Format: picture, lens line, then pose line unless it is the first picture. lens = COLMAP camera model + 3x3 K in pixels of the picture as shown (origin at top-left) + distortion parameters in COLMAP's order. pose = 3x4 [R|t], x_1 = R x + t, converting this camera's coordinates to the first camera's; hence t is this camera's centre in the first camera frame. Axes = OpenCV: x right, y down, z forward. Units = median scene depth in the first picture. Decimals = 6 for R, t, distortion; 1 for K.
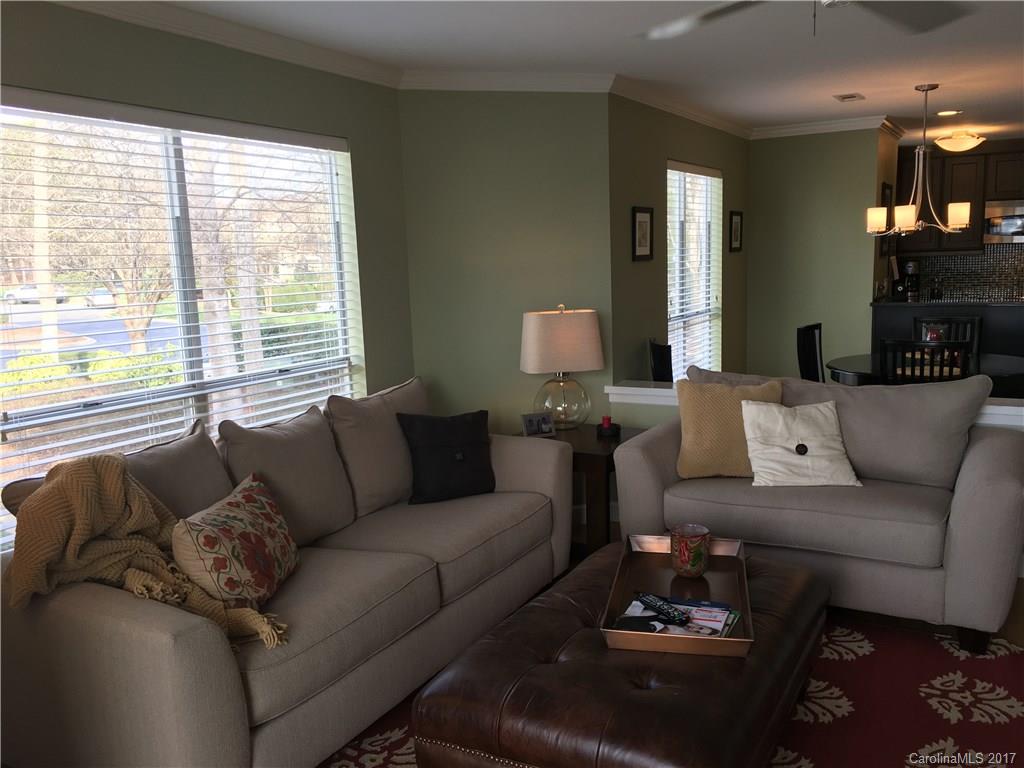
lens RADIAL K [[871.4, 0, 508.3], [0, 871.4, 381.2], [0, 0, 1]] dist [0.091852, -0.121825]
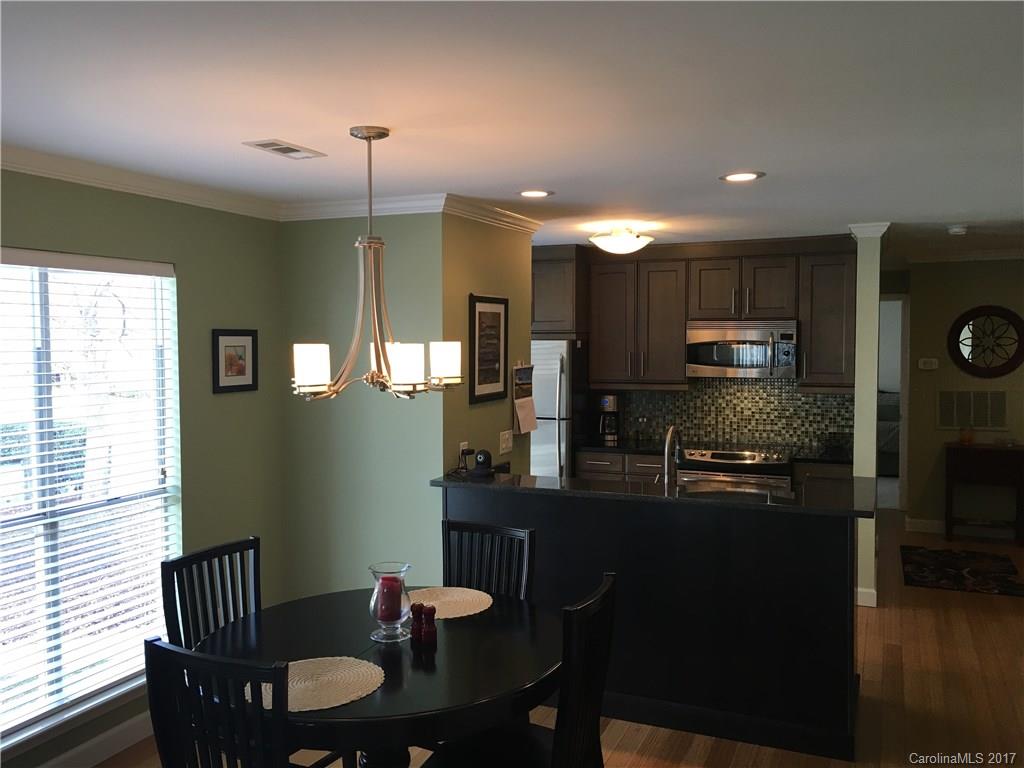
lens RADIAL K [[871.4, 0, 508.3], [0, 871.4, 381.2], [0, 0, 1]] dist [0.091852, -0.121825]
pose [[0.994077, 0.022462, 0.106336, 0.688546], [-0.011641, 0.994786, -0.101317, -0.167332], [-0.108057, 0.099479, 0.989155, 0.634711]]
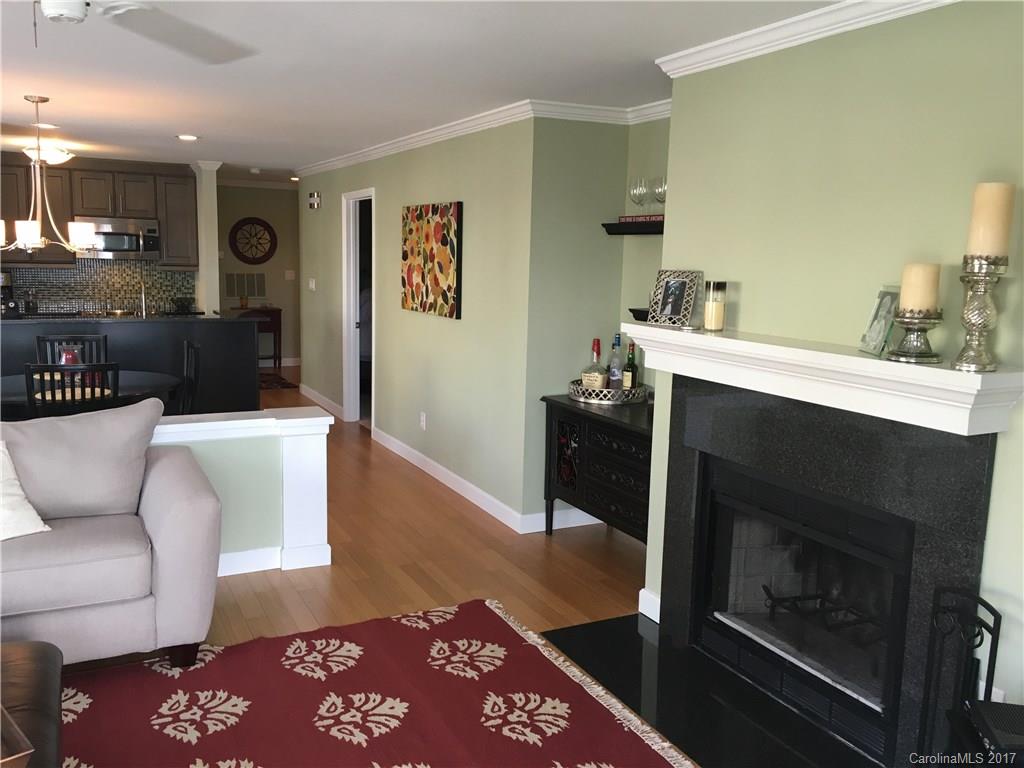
lens RADIAL K [[871.4, 0, 508.3], [0, 871.4, 381.2], [0, 0, 1]] dist [0.091852, -0.121825]
pose [[0.554613, -0.074080, 0.828804, -0.085143], [0.078177, 0.996263, 0.036734, -0.030873], [-0.828428, 0.044420, 0.558332, 0.075773]]
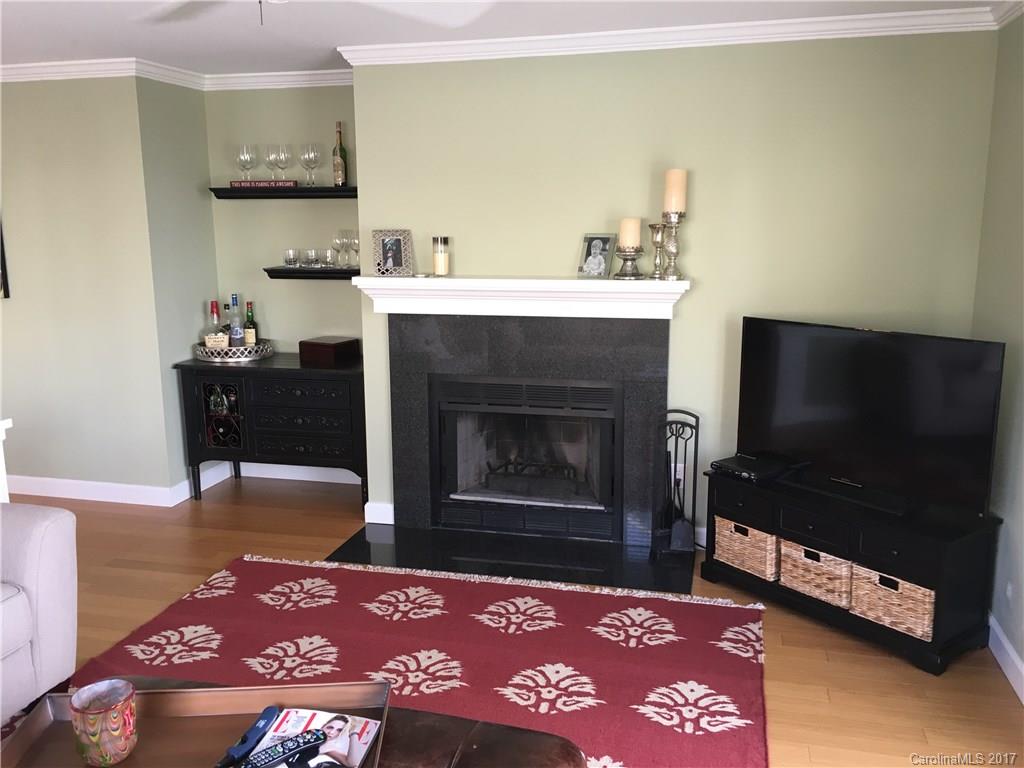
lens RADIAL K [[864.4, 0, 512.0], [0, 864.4, 384.0], [0, 0, 1]] dist [0.048505, 0.002844]
pose [[-0.259295, -0.149268, 0.954193, -0.339797], [0.157530, 0.968217, 0.194269, -0.099469], [-0.952864, 0.200687, -0.227540, 0.583241]]
